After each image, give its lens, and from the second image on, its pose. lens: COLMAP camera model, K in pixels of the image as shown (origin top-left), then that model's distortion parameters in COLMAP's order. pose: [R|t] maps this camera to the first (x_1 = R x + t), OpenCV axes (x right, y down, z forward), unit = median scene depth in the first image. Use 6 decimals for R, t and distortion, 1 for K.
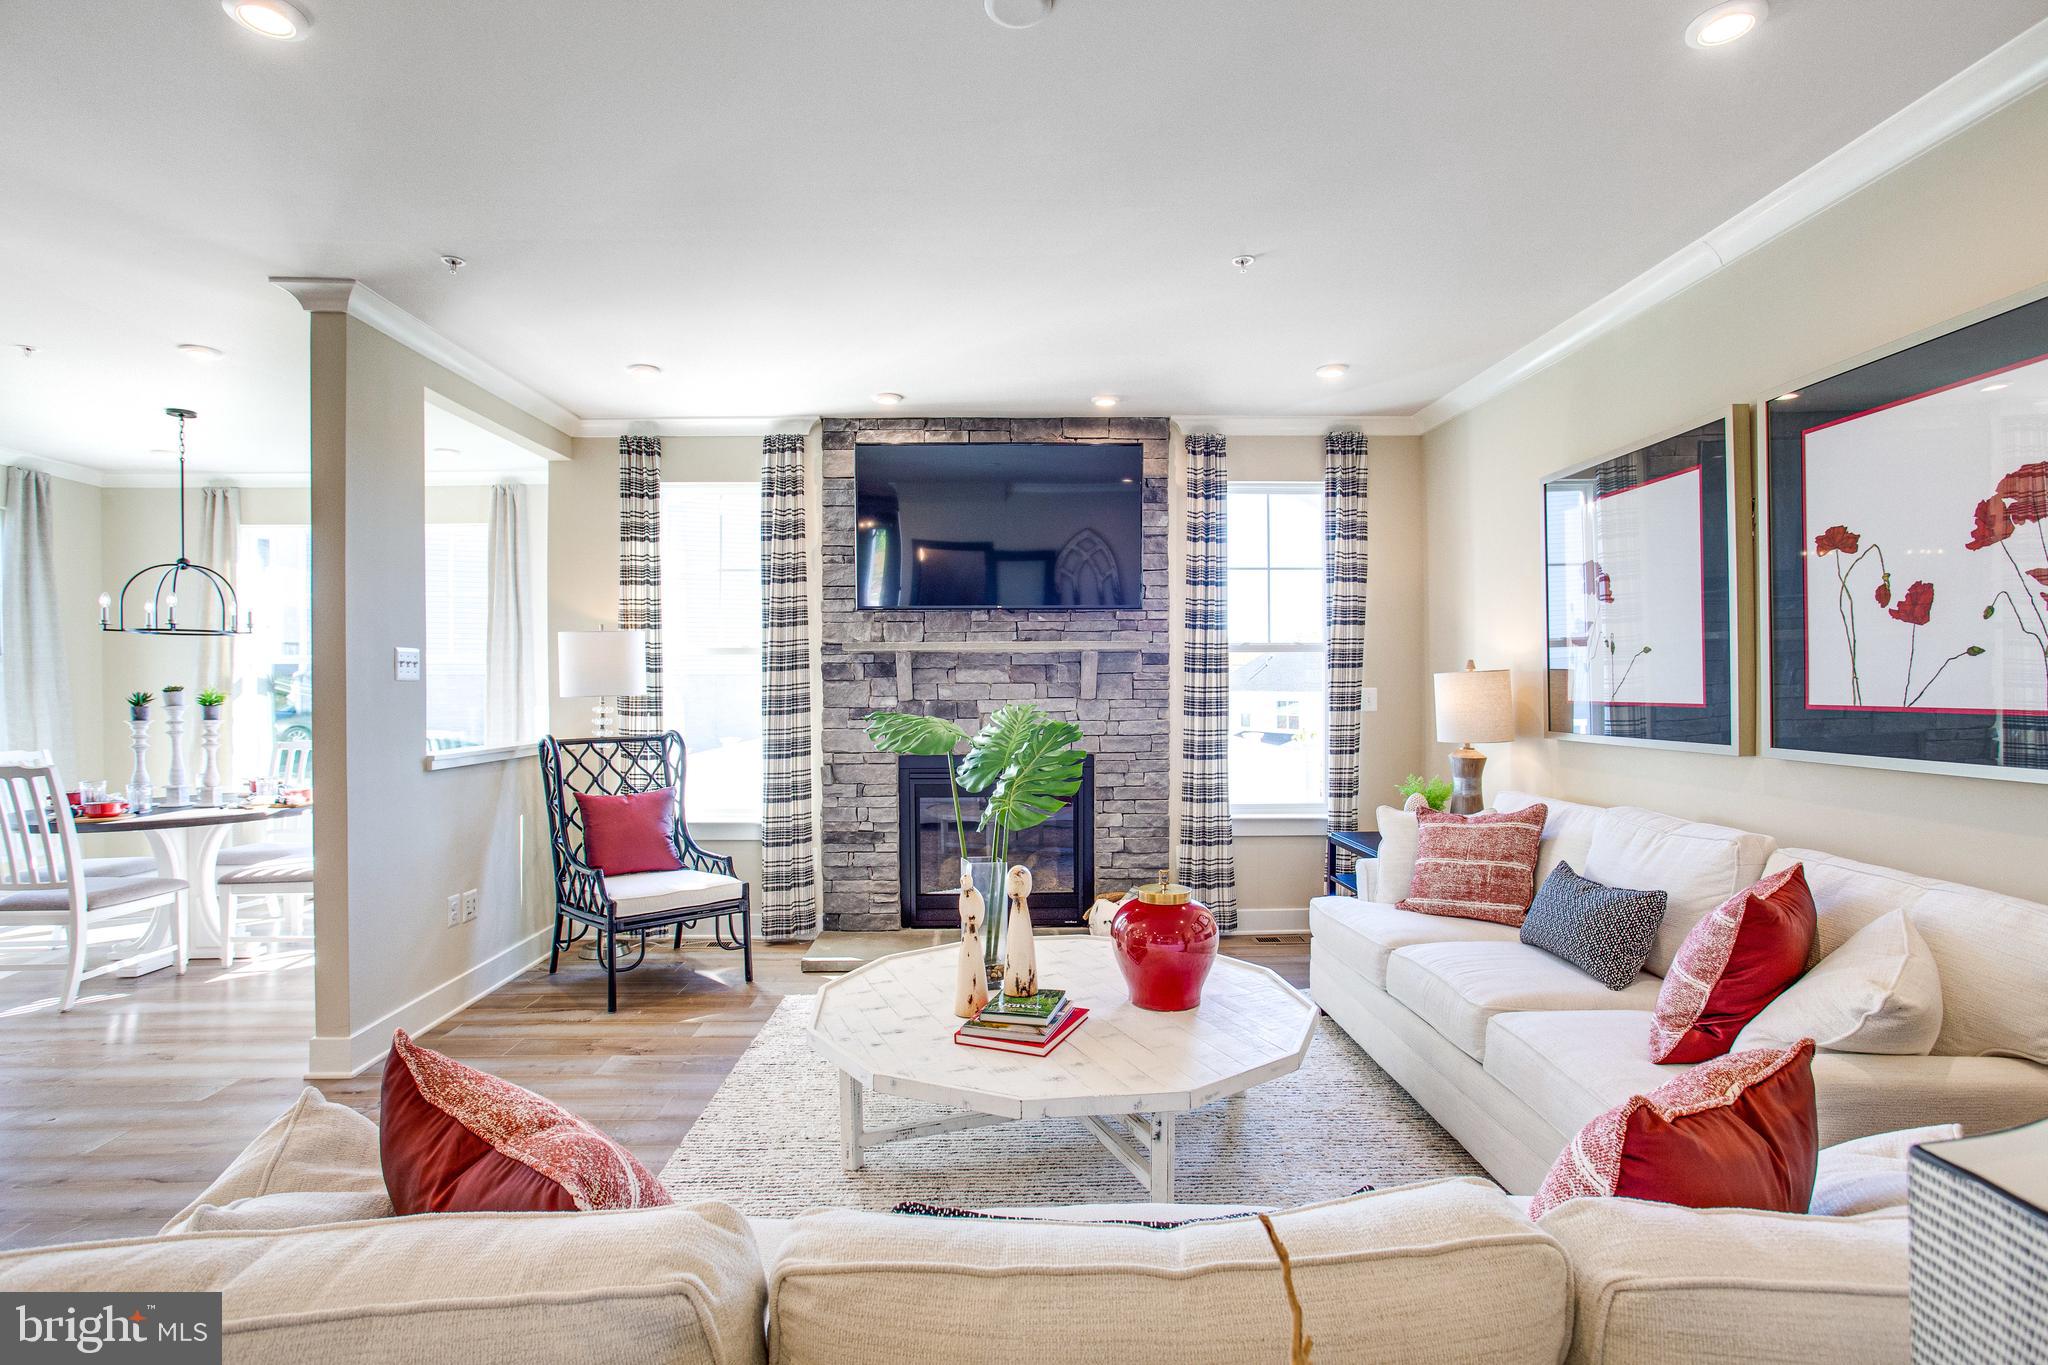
lens RADIAL K [[995.6, 0, 1012.1], [0, 995.6, 680.3], [0, 0, 1]] dist [-0.048809, 0.029824]
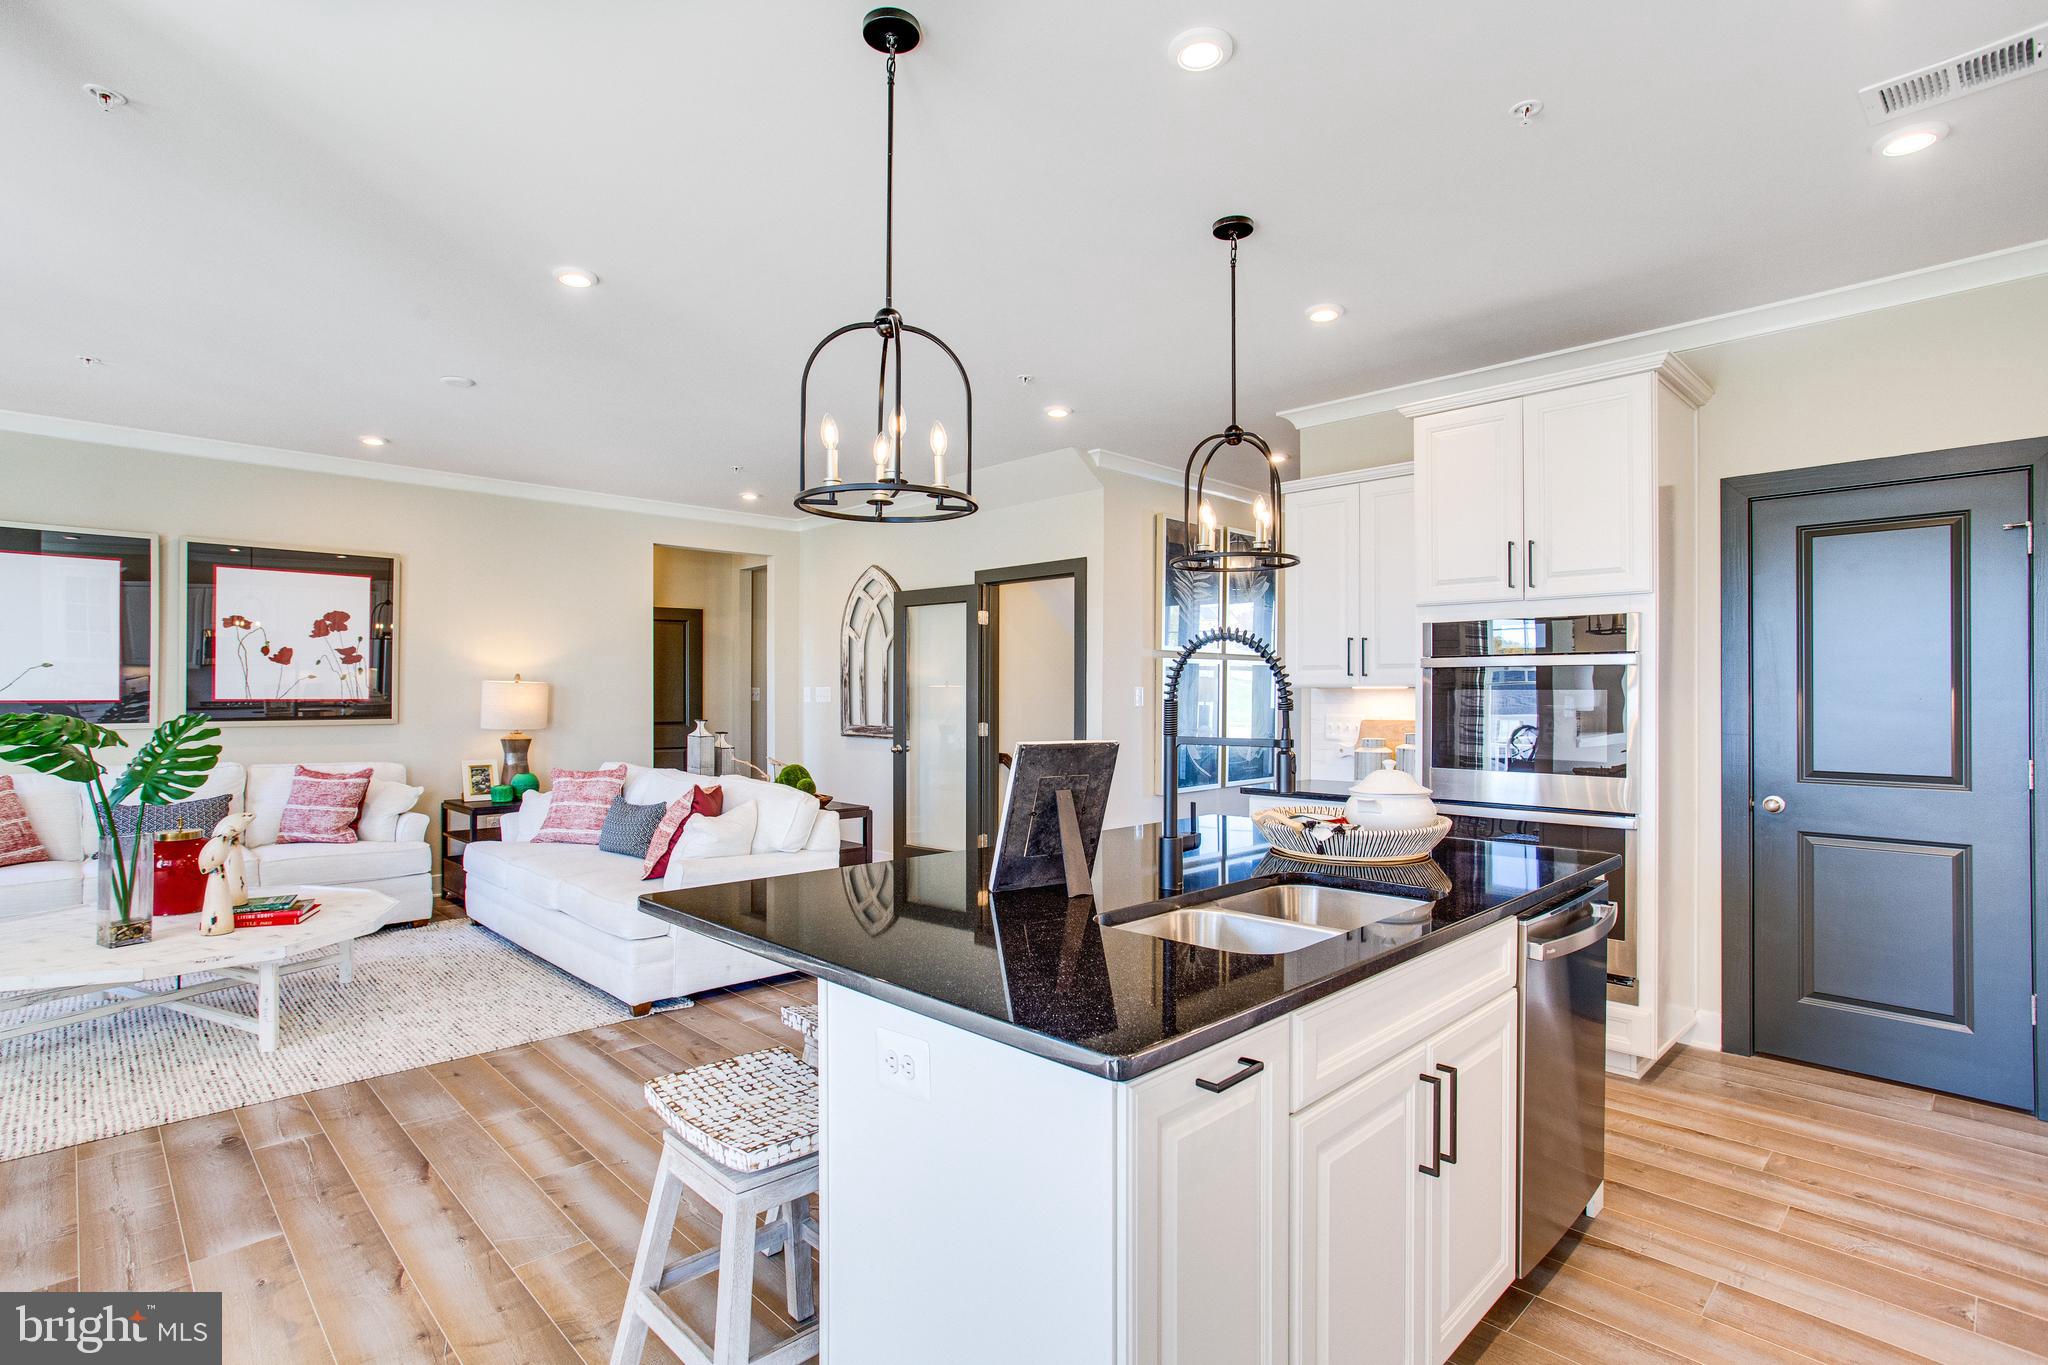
lens RADIAL K [[995.6, 0, 1012.1], [0, 995.6, 680.3], [0, 0, 1]] dist [-0.048809, 0.029824]
pose [[-0.679237, 0.013134, 0.733801, -0.949266], [-0.003032, 0.999781, -0.020702, 0.011741], [-0.733913, -0.016287, -0.679049, 0.609940]]
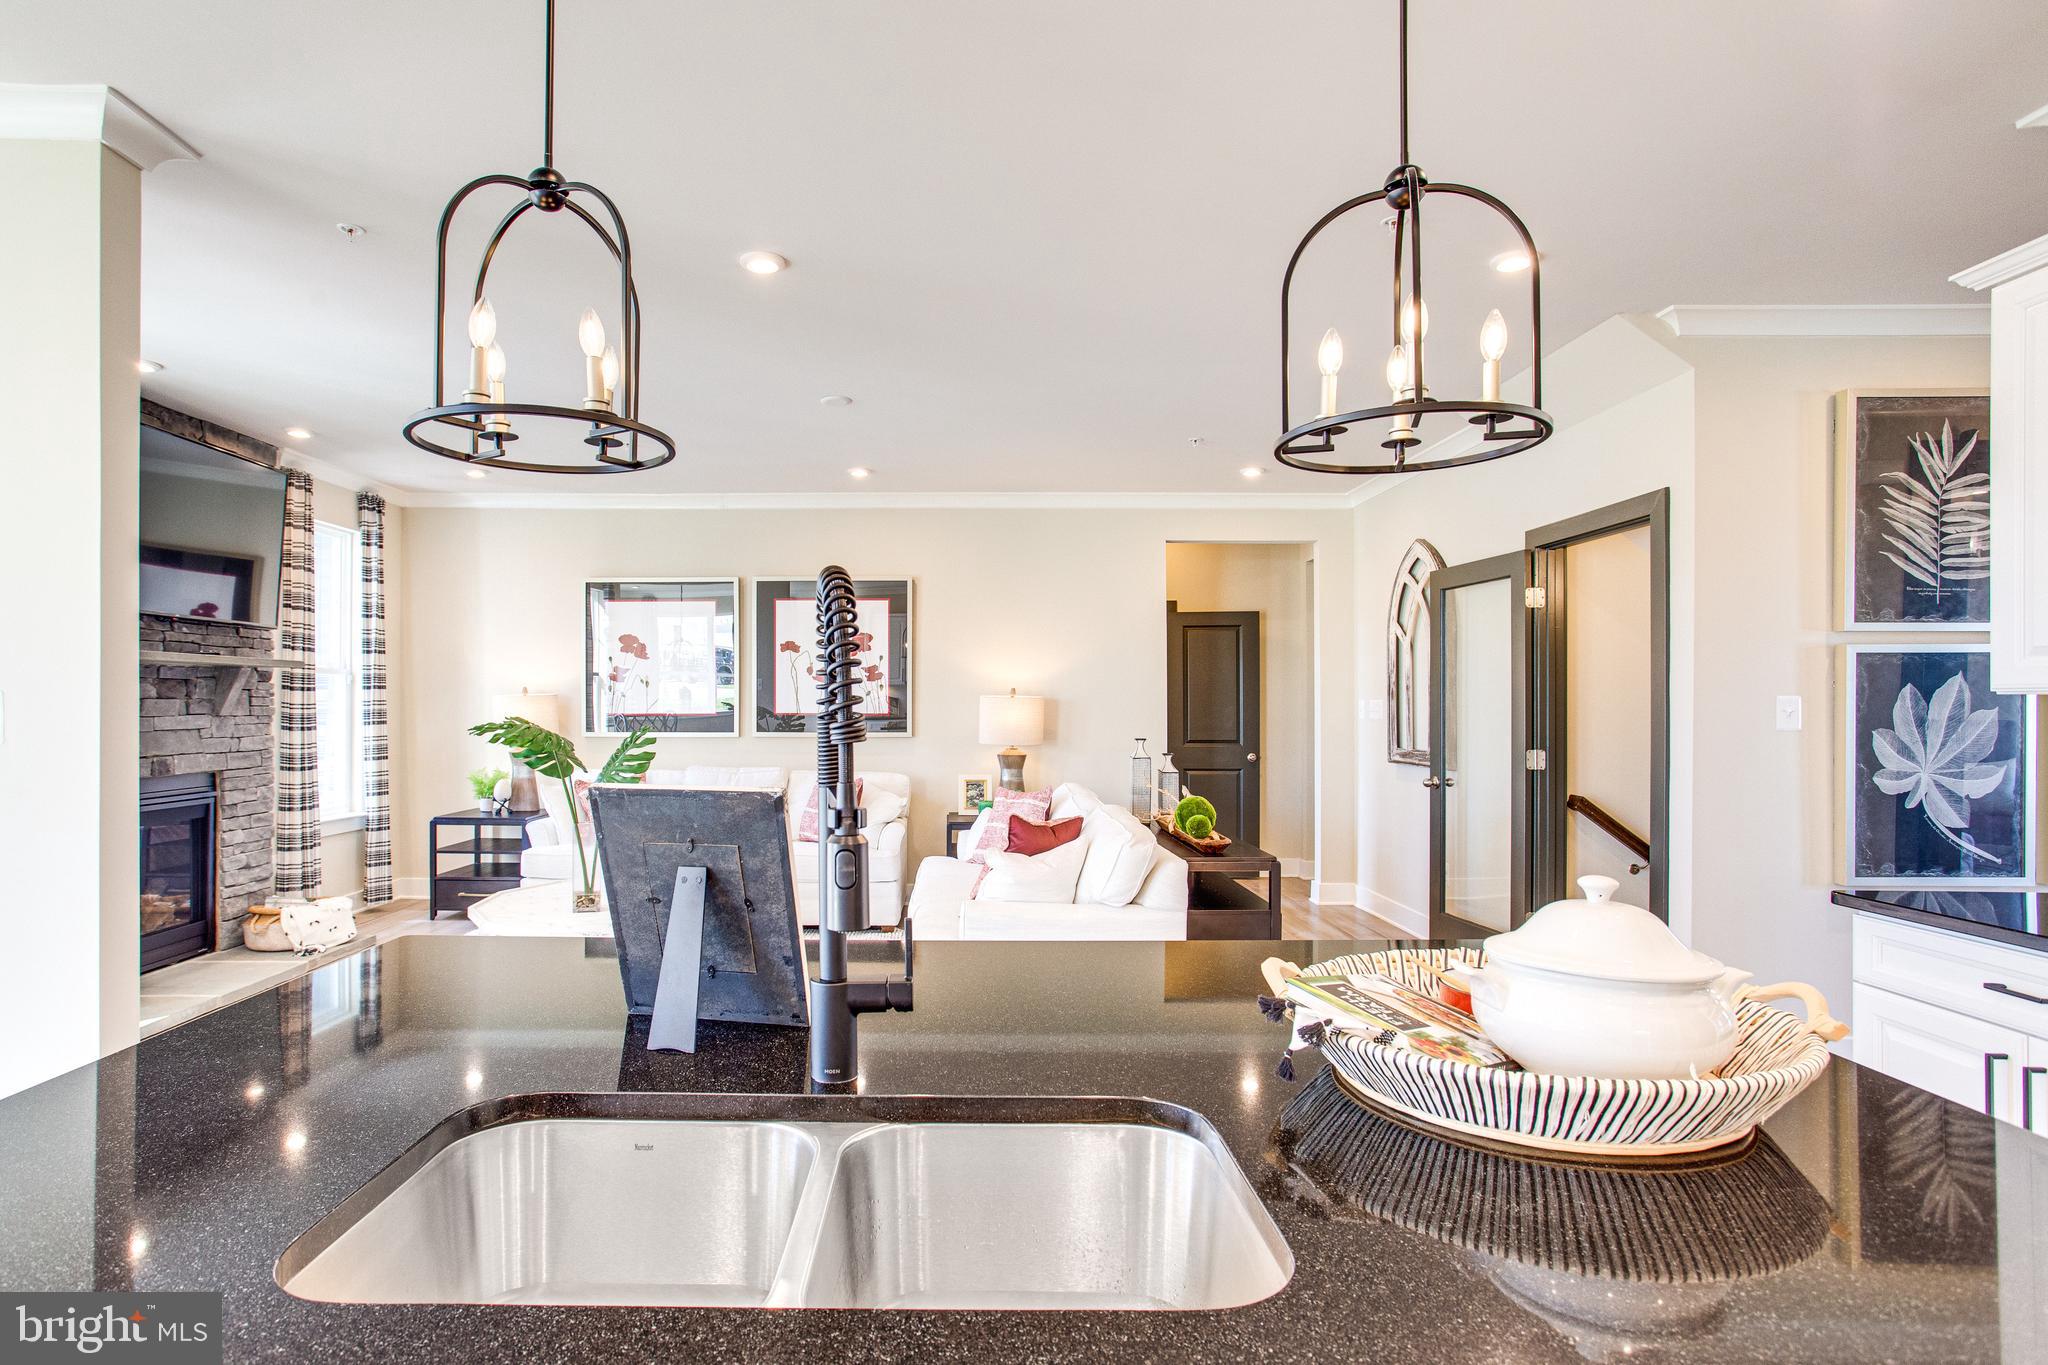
lens RADIAL K [[1072.1, 0, 949.6], [0, 1072.1, 683.6], [0, 0, 1]] dist [-0.023777, 0.000769]
pose [[0.051329, 0.024307, 0.998386, -0.939058], [-0.007485, 0.999685, -0.023954, 0.006673], [-0.998654, -0.006244, 0.051495, 0.229772]]
